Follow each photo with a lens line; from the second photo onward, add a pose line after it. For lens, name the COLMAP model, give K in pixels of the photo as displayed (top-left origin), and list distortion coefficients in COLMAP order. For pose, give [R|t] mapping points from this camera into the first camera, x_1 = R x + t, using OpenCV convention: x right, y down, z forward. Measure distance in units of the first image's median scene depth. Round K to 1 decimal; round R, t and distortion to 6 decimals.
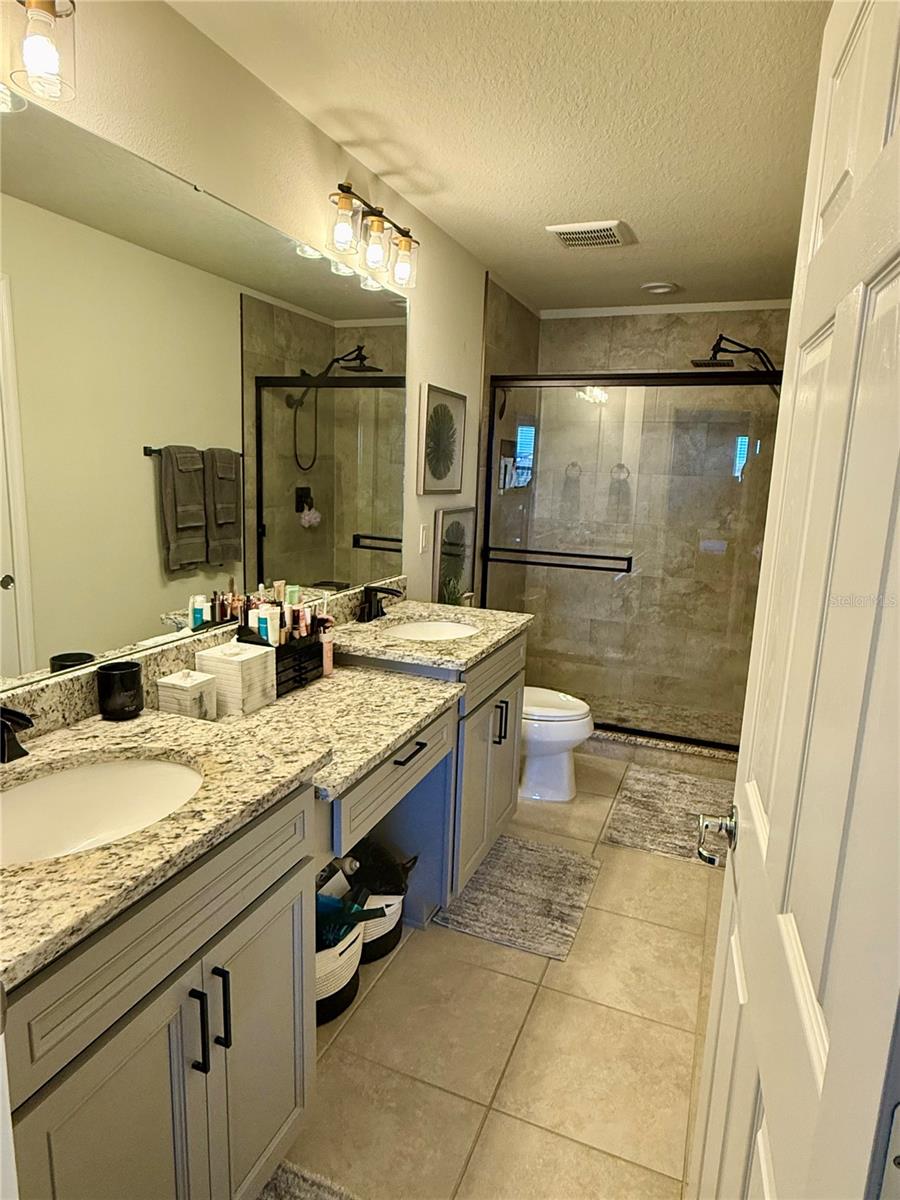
lens RADIAL K [[682.0, 0, 450.5], [0, 682.0, 595.0], [0, 0, 1]] dist [-0.004297, 0.001932]
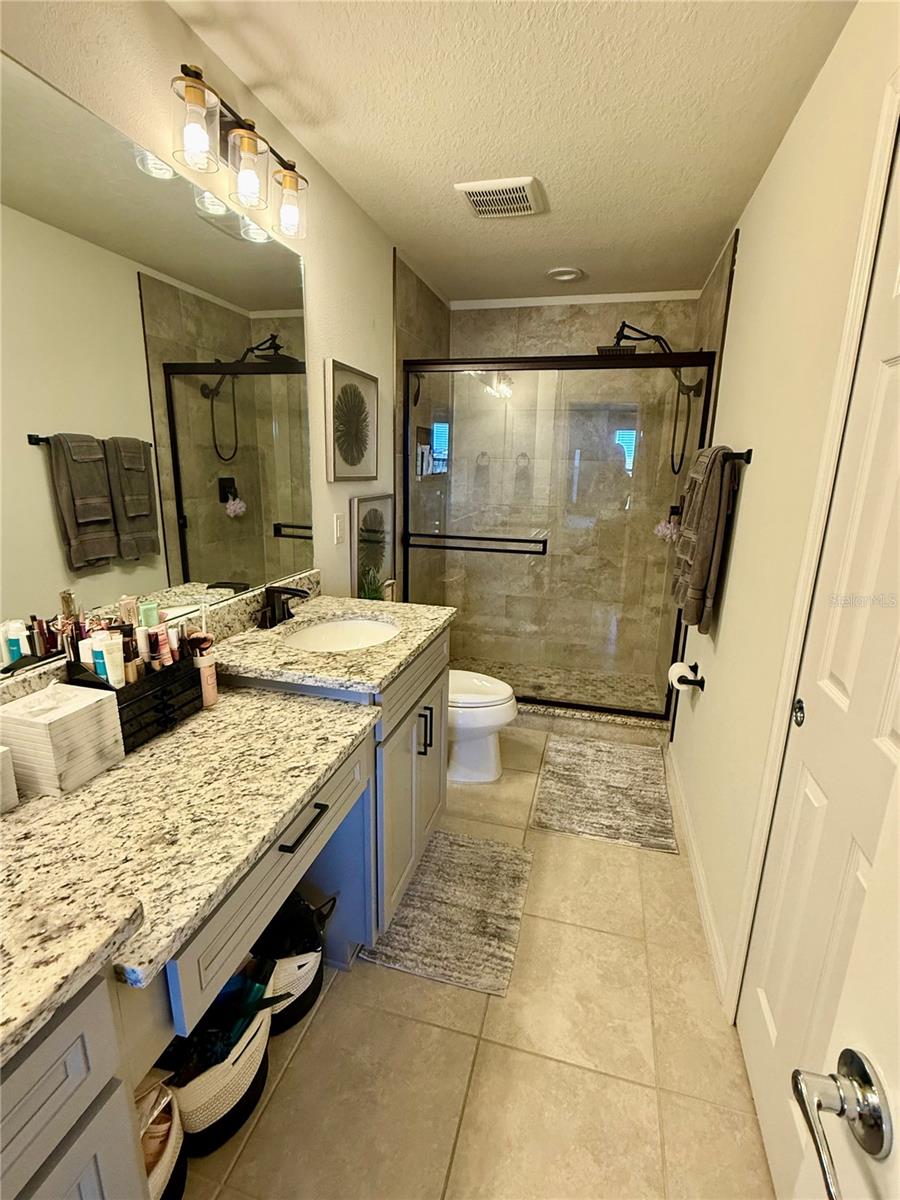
lens RADIAL K [[539.5, 0, 453.8], [0, 539.5, 596.3], [0, 0, 1]] dist [-0.004008, 0.001548]
pose [[0.991442, -0.043275, 0.123165, 0.020549], [0.035731, 0.997385, 0.062816, -0.025514], [-0.125562, -0.057878, 0.990396, 0.196465]]
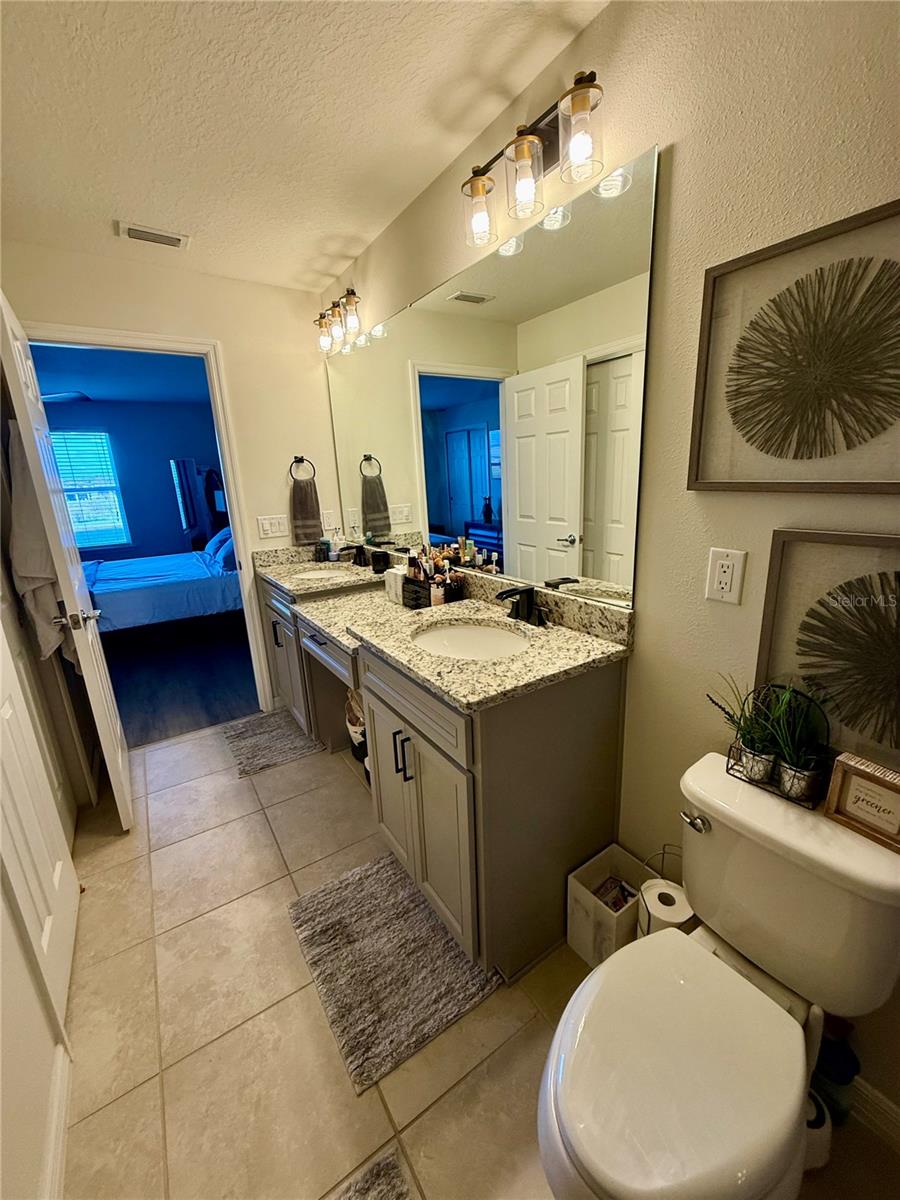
lens RADIAL K [[475.2, 0, 446.8], [0, 475.2, 596.5], [0, 0, 1]] dist [0.002529, 0.000113]
pose [[-0.559446, 0.198847, -0.804661, 0.330627], [-0.128405, 0.938286, 0.321143, -0.137012], [0.818860, 0.282984, -0.499387, 0.878901]]
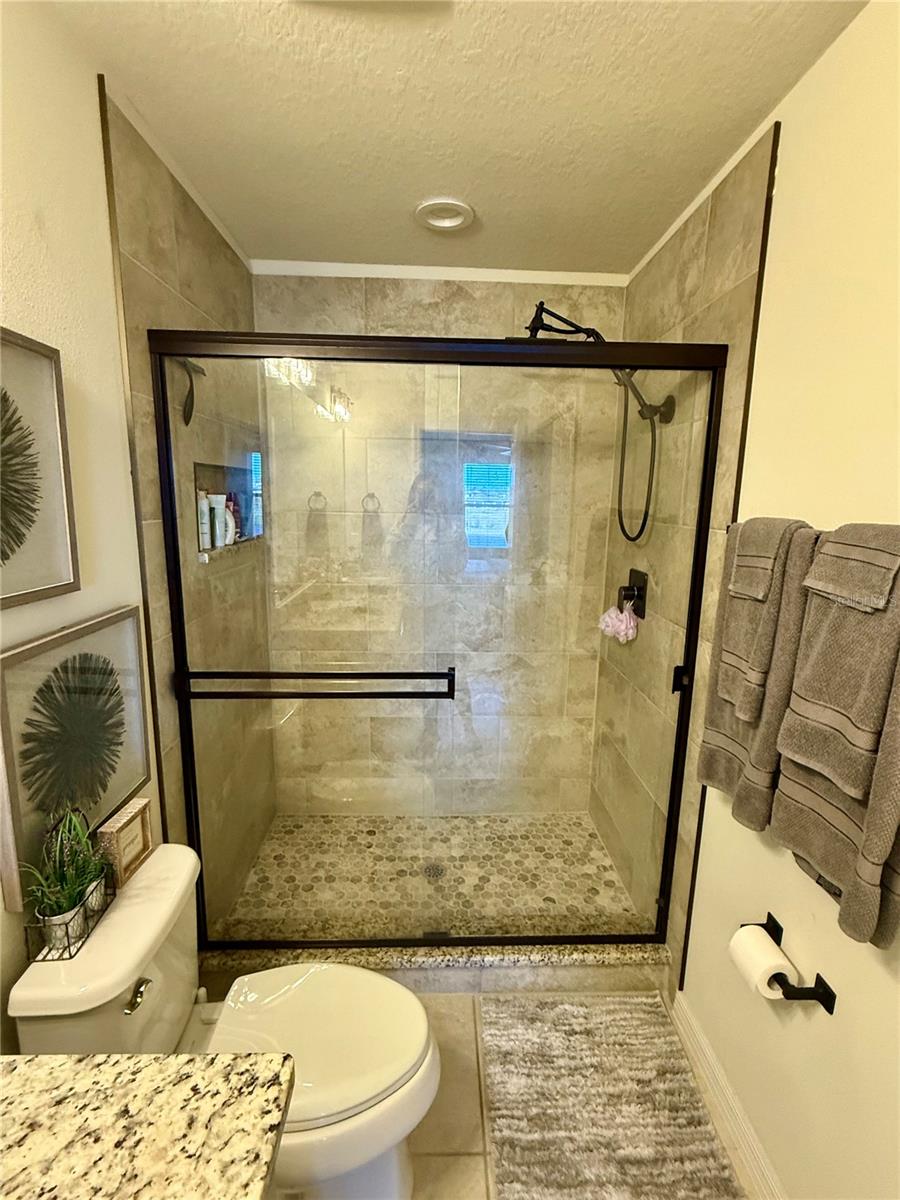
lens RADIAL K [[539.5, 0, 451.6], [0, 539.5, 598.7], [0, 0, 1]] dist [-0.004008, 0.001548]
pose [[0.908364, -0.096388, 0.406921, 0.082966], [0.089773, 0.995334, 0.035366, -0.127925], [-0.408431, 0.004405, 0.912779, 0.573847]]
